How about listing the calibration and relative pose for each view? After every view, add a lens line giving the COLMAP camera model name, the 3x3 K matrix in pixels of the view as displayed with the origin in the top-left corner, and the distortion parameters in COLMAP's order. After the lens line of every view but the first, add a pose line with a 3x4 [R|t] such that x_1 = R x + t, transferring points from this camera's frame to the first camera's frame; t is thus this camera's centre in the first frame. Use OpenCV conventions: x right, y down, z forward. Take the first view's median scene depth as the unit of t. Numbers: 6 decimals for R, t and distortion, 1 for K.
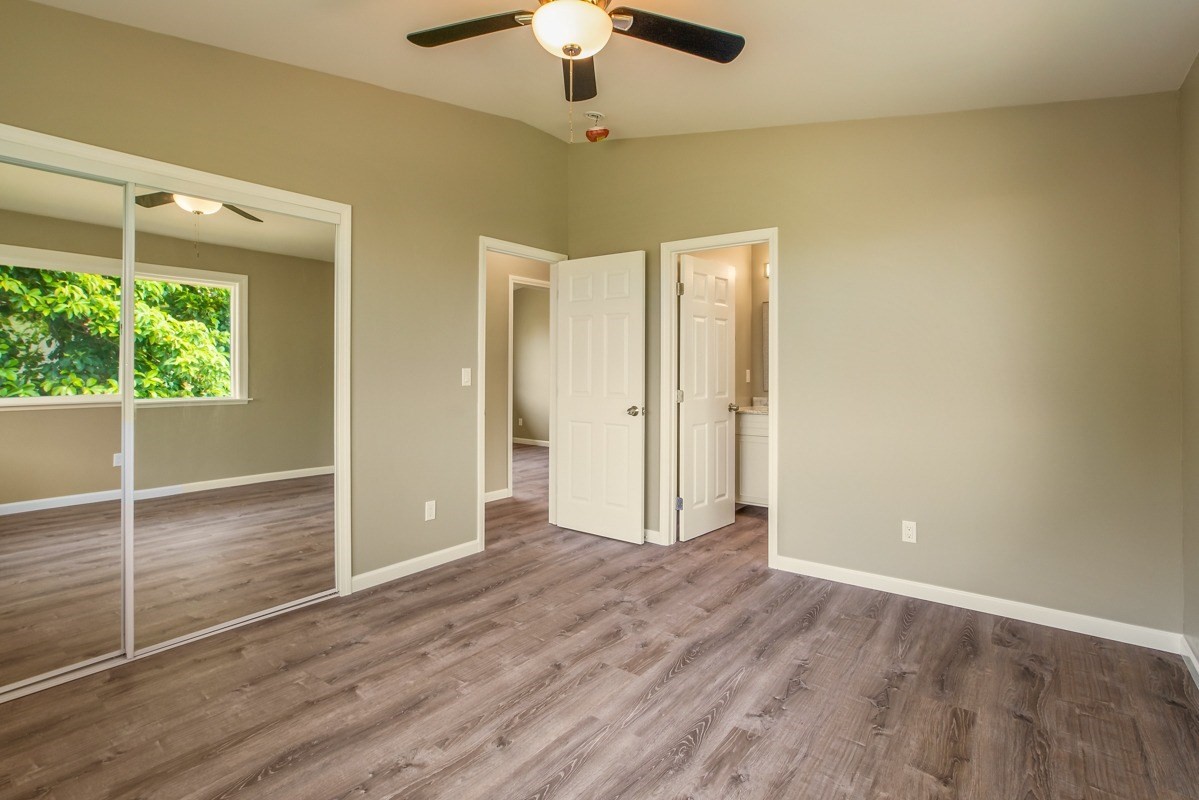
lens RADIAL K [[573.7, 0, 603.7], [0, 573.7, 385.3], [0, 0, 1]] dist [-0.007713, 0.003714]
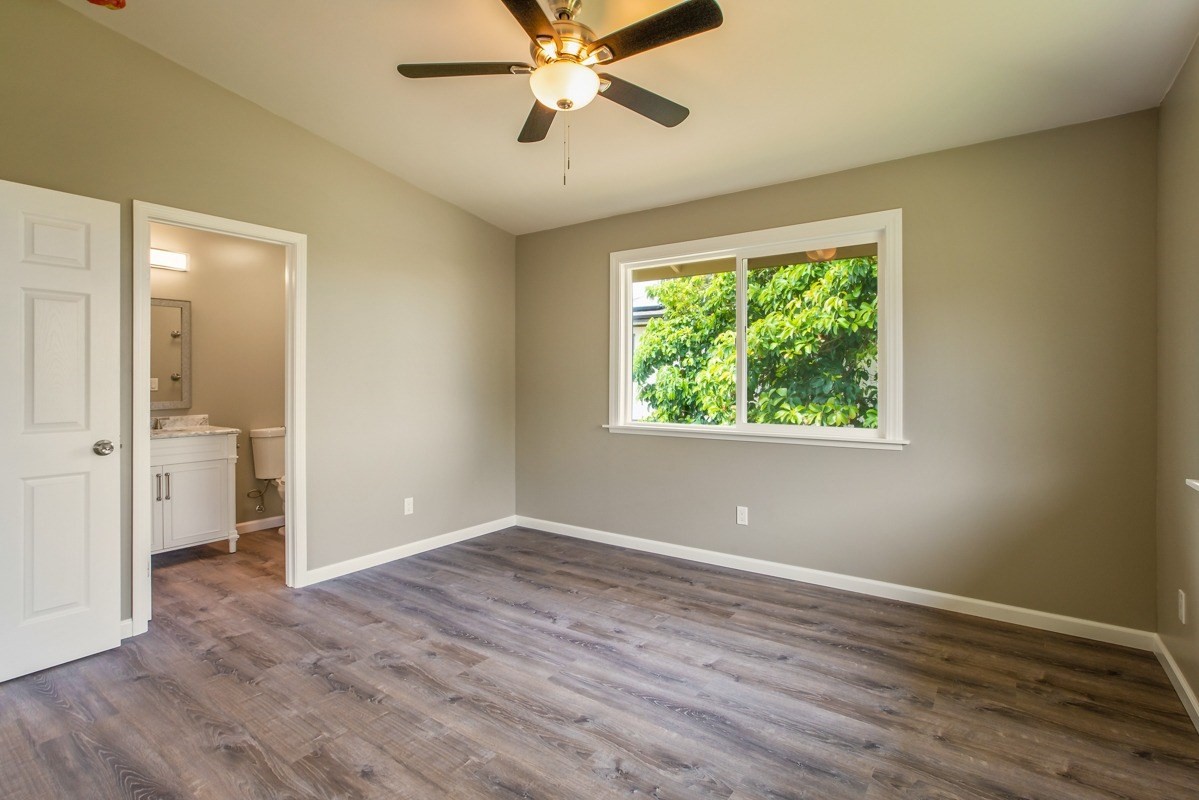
lens RADIAL K [[573.7, 0, 588.7], [0, 573.7, 390.2], [0, 0, 1]] dist [-0.007713, 0.003714]
pose [[-0.006440, -0.012102, 0.999906, -0.996919], [0.026504, 0.999573, 0.012268, -0.016473], [-0.999628, 0.026581, -0.006117, 0.769570]]
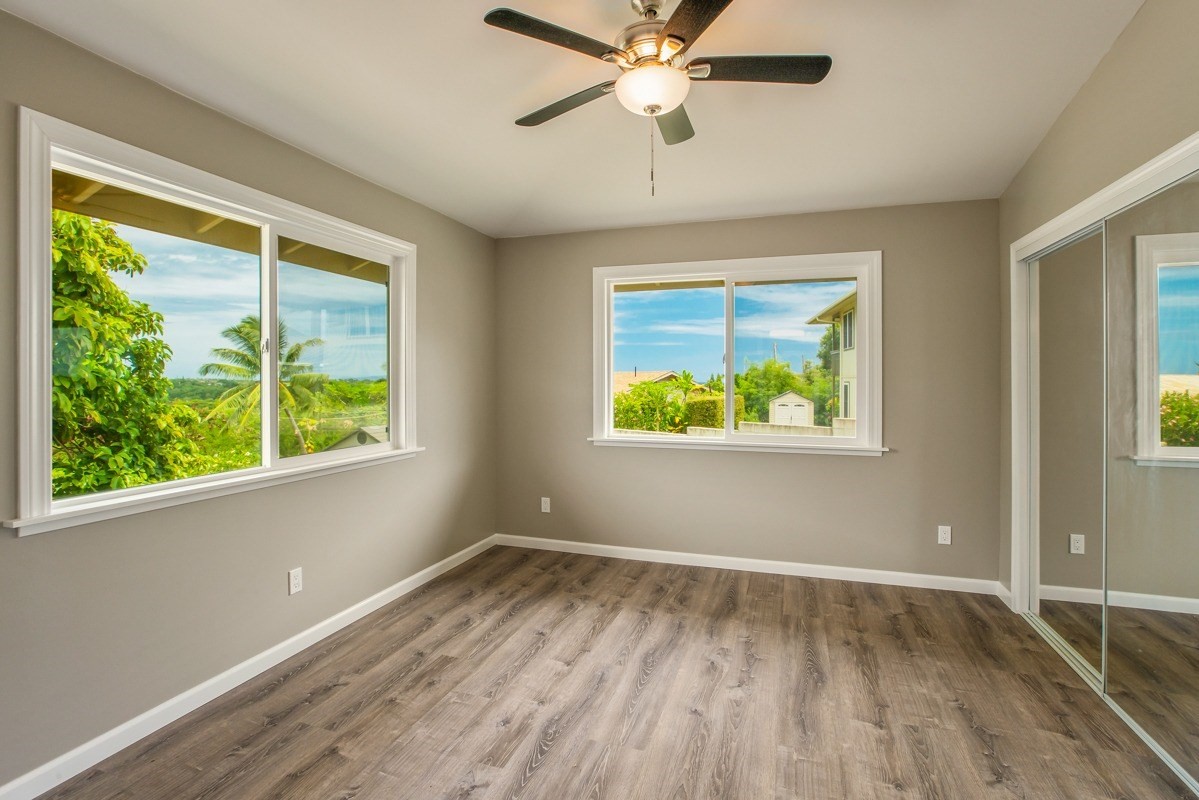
lens RADIAL K [[573.7, 0, 604.1], [0, 573.7, 385.6], [0, 0, 1]] dist [-0.007713, 0.003714]
pose [[-0.947251, -0.000497, -0.320493, 0.314045], [-0.011775, 0.999378, 0.033254, -0.087035], [0.320277, 0.035274, -0.946667, 1.626948]]
